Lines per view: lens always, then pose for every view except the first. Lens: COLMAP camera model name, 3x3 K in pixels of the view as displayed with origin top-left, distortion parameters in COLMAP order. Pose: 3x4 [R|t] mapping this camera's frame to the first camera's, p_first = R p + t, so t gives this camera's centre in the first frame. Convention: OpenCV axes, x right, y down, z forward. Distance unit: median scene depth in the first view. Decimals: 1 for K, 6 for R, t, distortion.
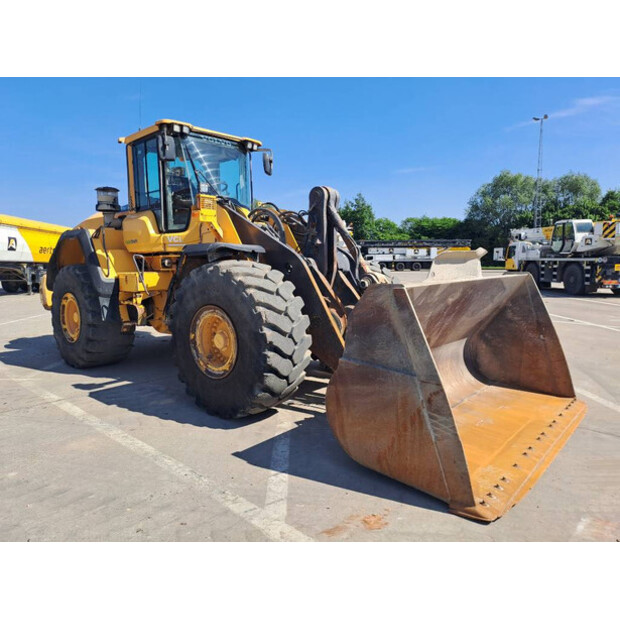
lens RADIAL K [[464.1, 0, 309.3], [0, 464.1, 311.2], [0, 0, 1]] dist [0.061897, -0.049476]
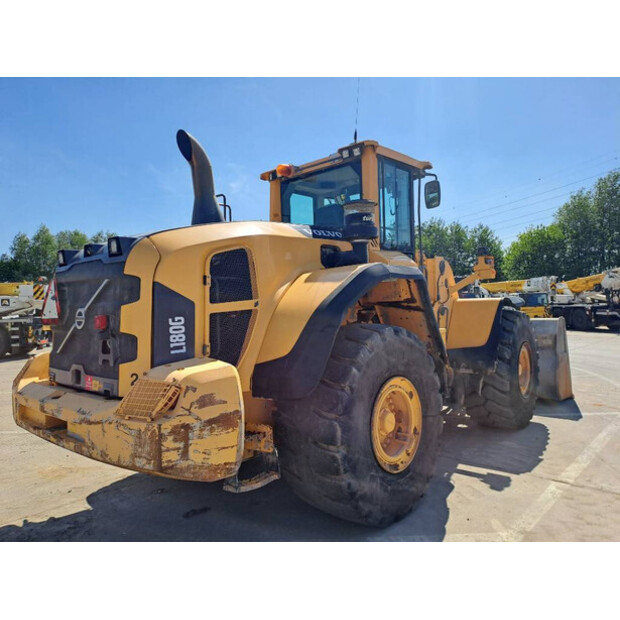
lens RADIAL K [[464.1, 0, 309.8], [0, 464.1, 305.4], [0, 0, 1]] dist [0.061897, -0.049476]
pose [[-0.023085, 0.010915, 0.999674, -1.168734], [0.139094, 0.990250, -0.007600, -0.143999], [-0.990010, 0.138873, -0.024379, 1.222302]]
